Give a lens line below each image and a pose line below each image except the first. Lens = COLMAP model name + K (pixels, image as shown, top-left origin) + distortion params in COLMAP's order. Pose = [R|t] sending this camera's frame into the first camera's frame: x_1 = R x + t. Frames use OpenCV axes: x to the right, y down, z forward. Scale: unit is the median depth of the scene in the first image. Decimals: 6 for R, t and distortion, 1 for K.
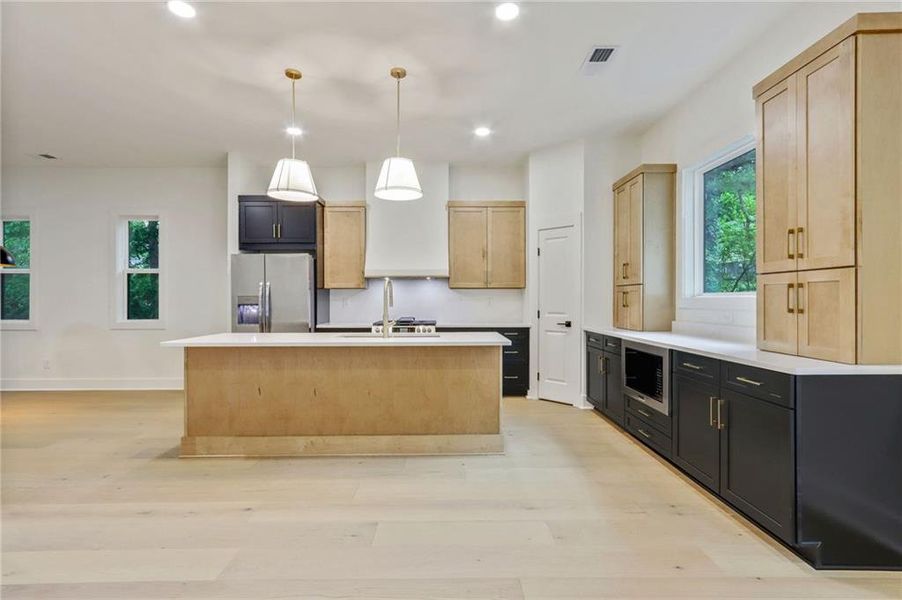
lens RADIAL K [[419.4, 0, 446.2], [0, 419.4, 299.1], [0, 0, 1]] dist [0.001065, 0.003132]
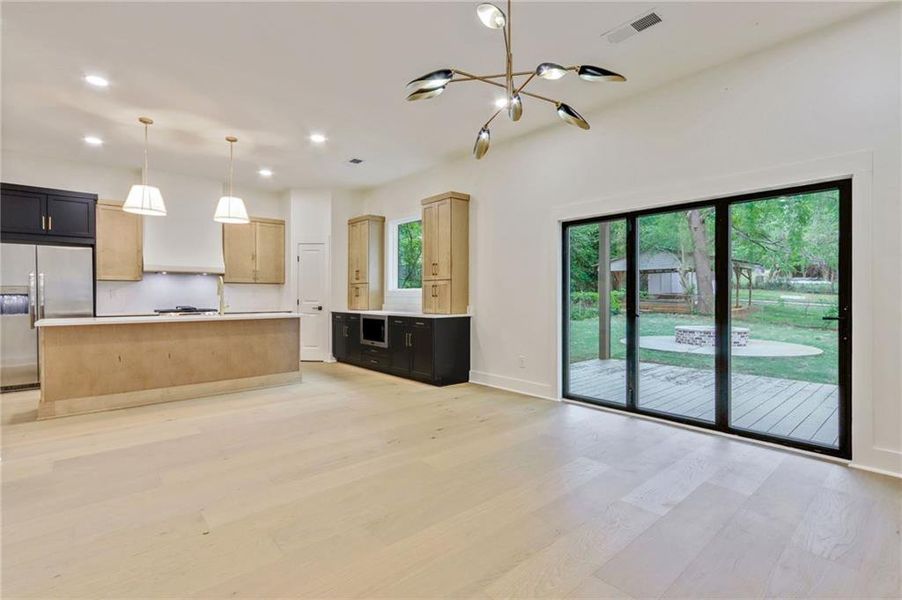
lens RADIAL K [[419.4, 0, 450.9], [0, 419.4, 298.5], [0, 0, 1]] dist [0.001065, 0.003132]
pose [[0.749479, -0.002676, 0.662023, -0.457921], [-0.003839, 0.999957, 0.008388, 0.013256], [-0.662017, -0.008828, 0.749437, -0.570992]]
